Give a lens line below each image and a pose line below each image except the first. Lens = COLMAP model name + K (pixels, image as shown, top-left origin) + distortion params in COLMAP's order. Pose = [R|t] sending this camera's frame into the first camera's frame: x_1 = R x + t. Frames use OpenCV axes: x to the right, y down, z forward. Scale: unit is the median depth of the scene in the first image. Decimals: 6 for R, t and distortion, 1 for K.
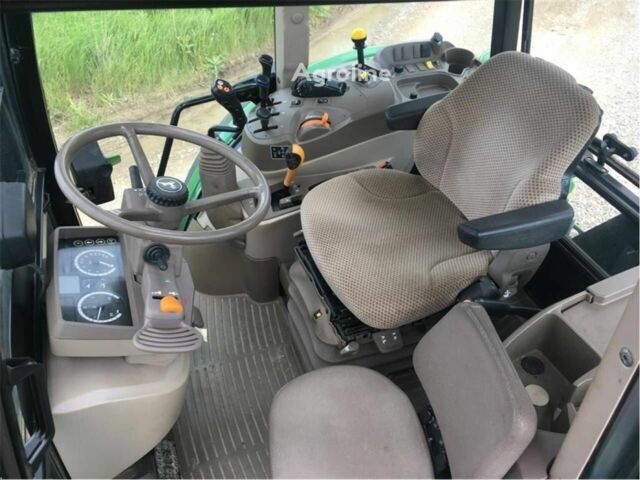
lens RADIAL K [[559.8, 0, 320.0], [0, 559.8, 240.0], [0, 0, 1]] dist [0.060987, -0.009573]
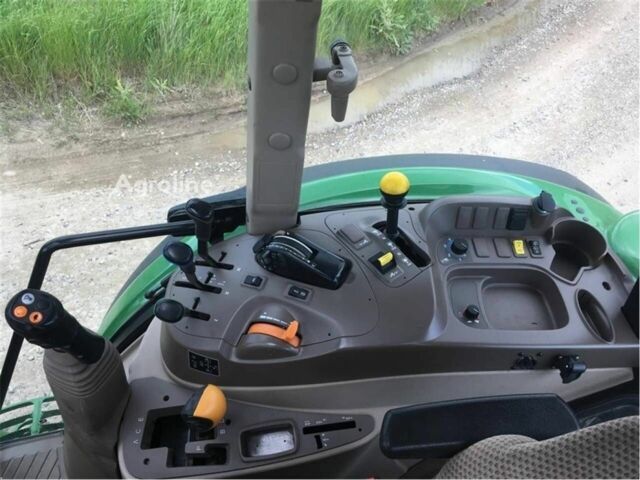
lens RADIAL K [[559.8, 0, 320.0], [0, 559.8, 240.0], [0, 0, 1]] dist [0.060987, -0.009573]
pose [[0.966543, 0.227305, -0.118862, 0.070460], [-0.223971, 0.973739, 0.040867, -0.294840], [0.125030, -0.012878, 0.992069, 0.429147]]
